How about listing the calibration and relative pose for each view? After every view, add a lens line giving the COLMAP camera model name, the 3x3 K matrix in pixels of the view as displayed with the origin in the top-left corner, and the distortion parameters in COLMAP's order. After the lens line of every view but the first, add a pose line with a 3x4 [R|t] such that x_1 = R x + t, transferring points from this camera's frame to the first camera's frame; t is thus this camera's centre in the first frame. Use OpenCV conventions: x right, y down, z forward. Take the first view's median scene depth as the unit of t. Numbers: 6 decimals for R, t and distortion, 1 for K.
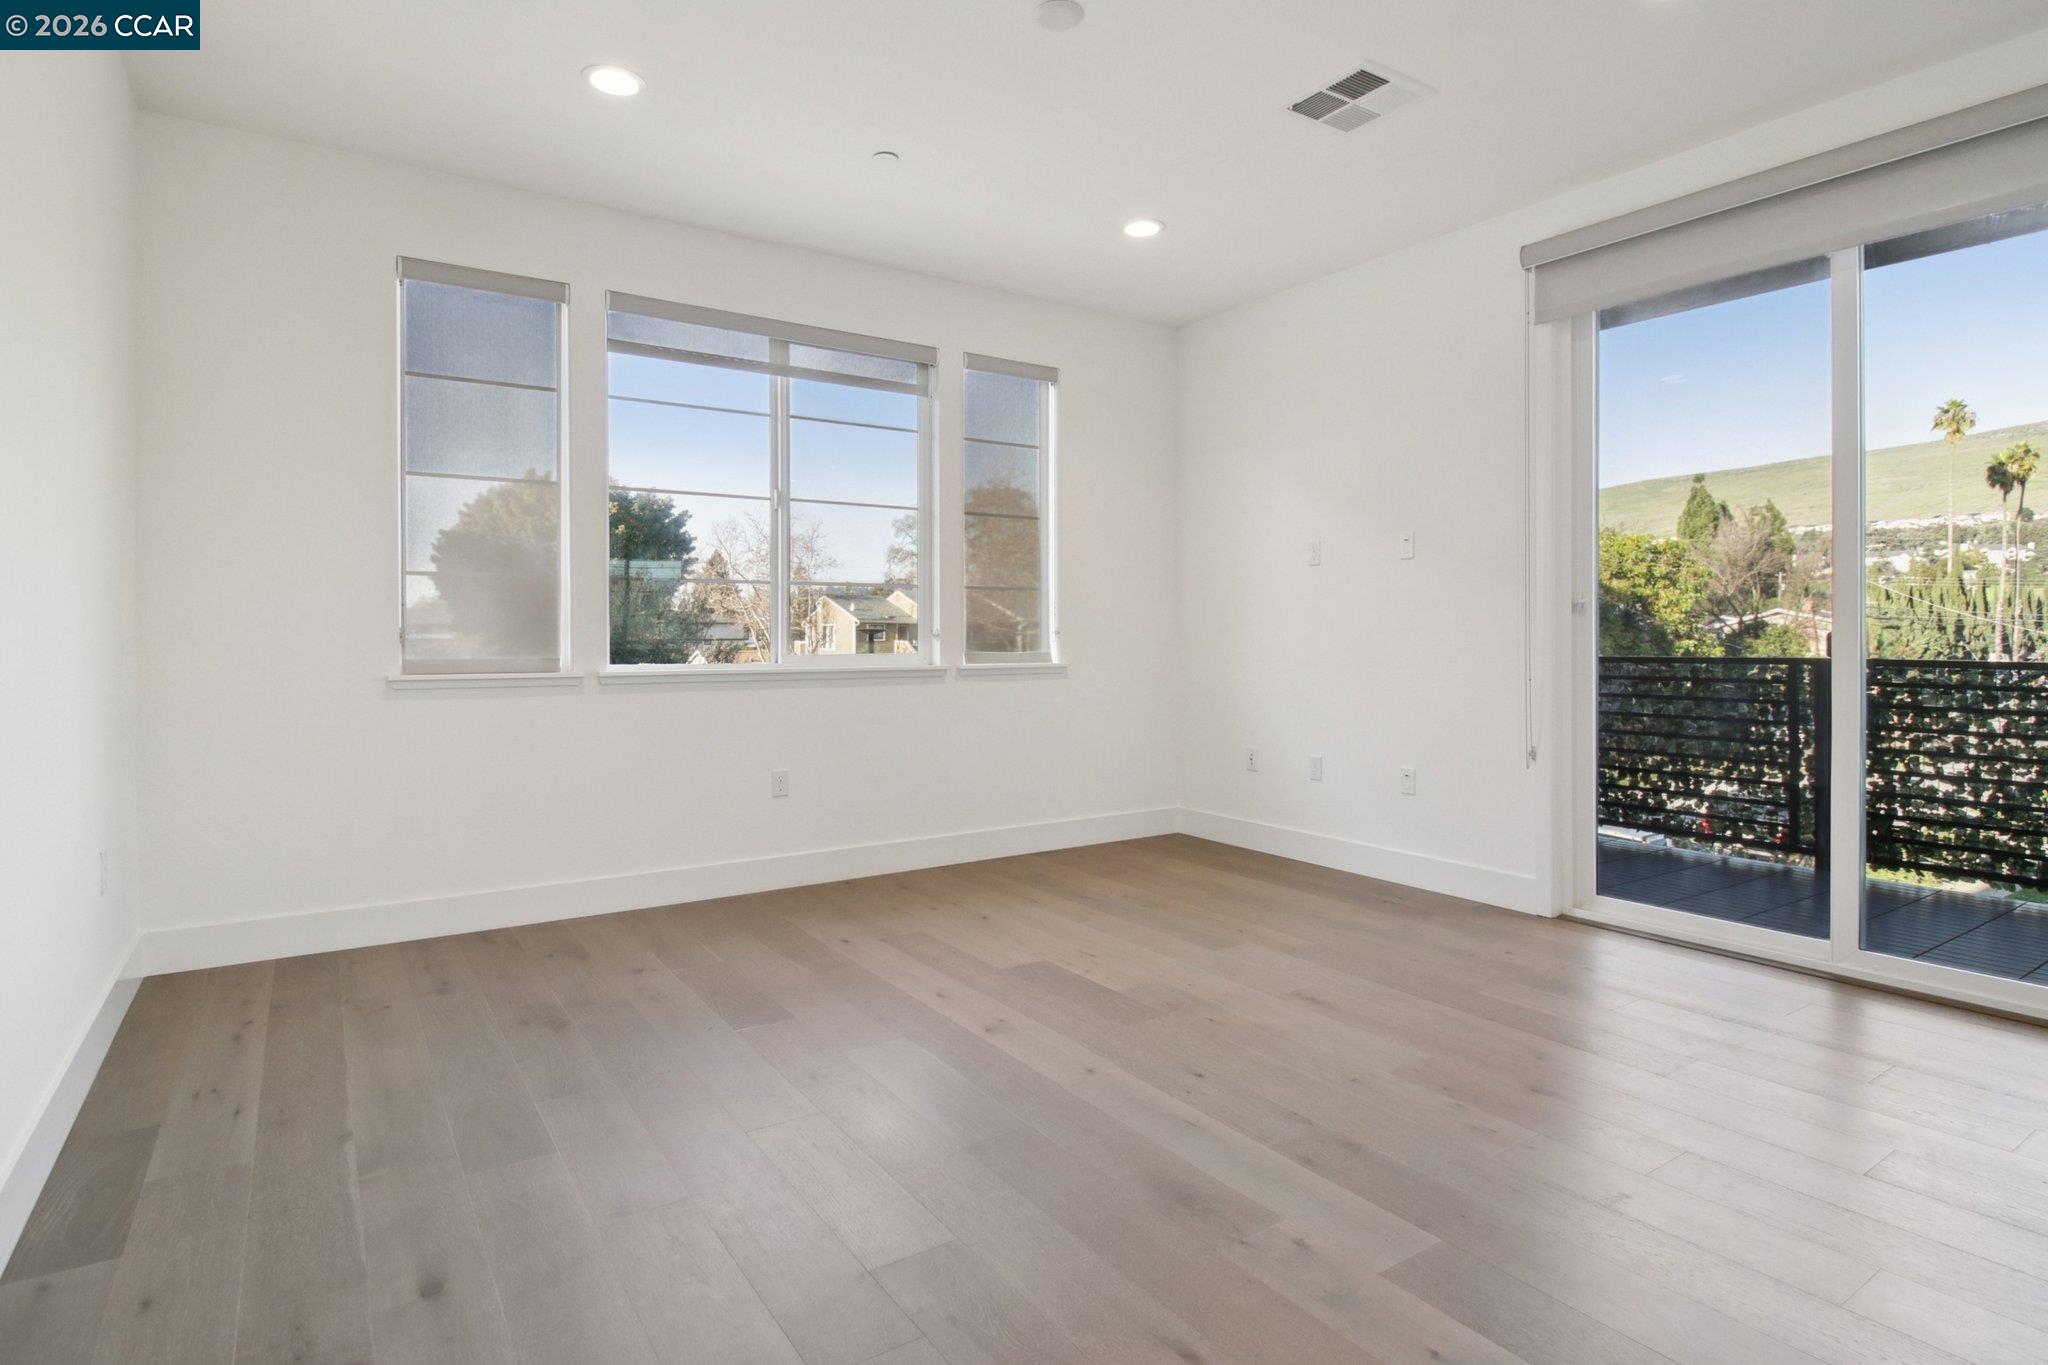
lens RADIAL K [[1047.9, 0, 1031.8], [0, 1047.9, 625.1], [0, 0, 1]] dist [-0.029030, -0.000819]
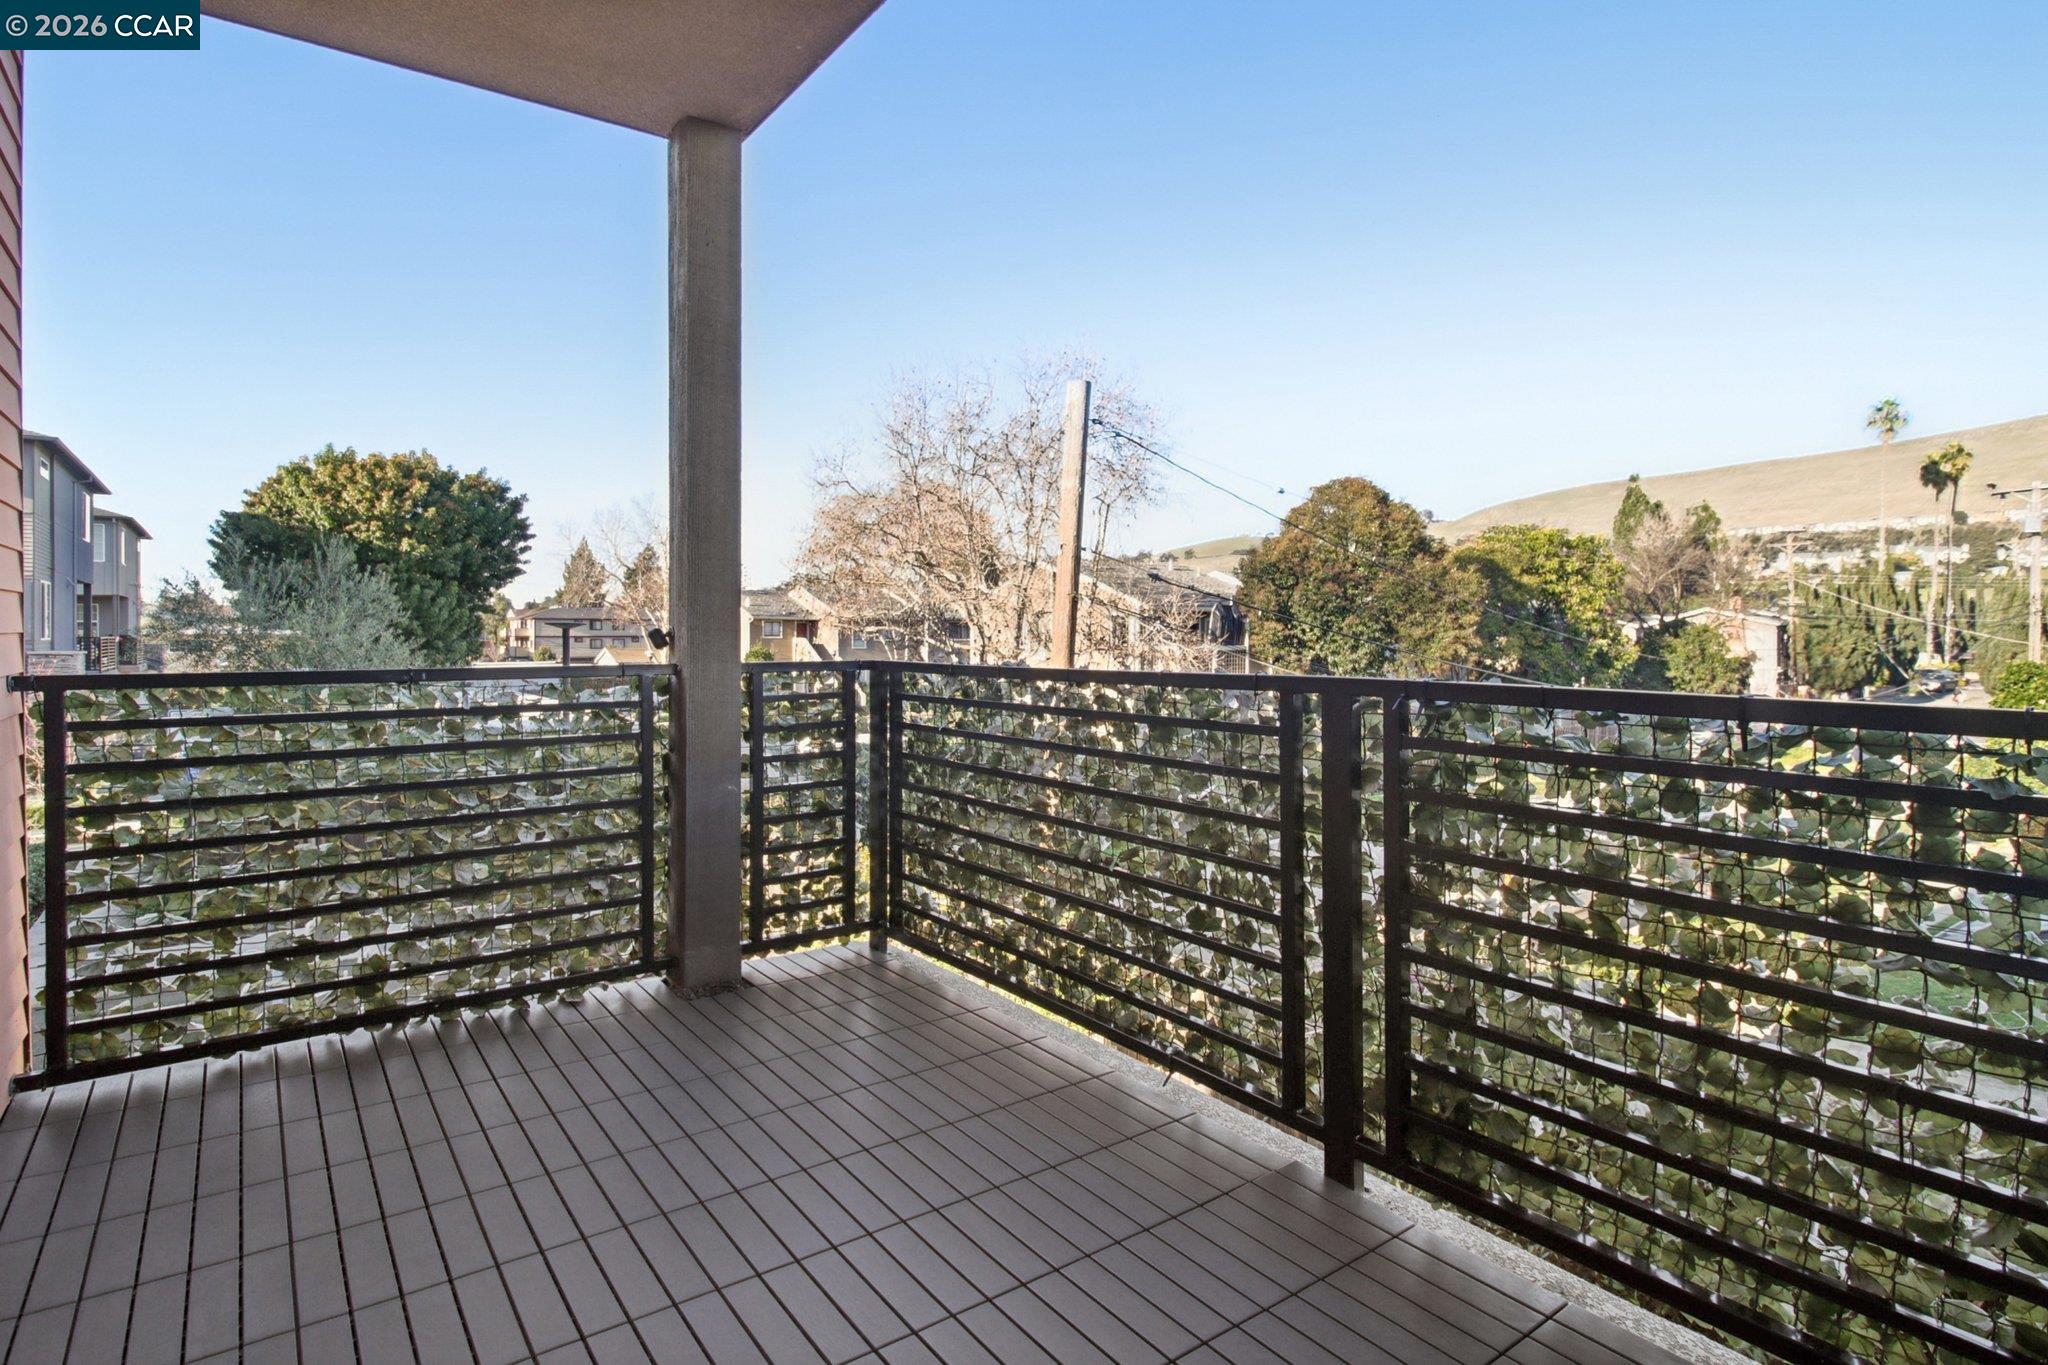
lens RADIAL K [[1042.2, 0, 1067.1], [0, 1042.2, 627.6], [0, 0, 1]] dist [0.001547, 0.000721]
pose [[0.997858, 0.002167, 0.065389, 0.078833], [-0.002436, 0.999989, 0.004033, 0.001226], [-0.065379, -0.004183, 0.997852, 0.072772]]
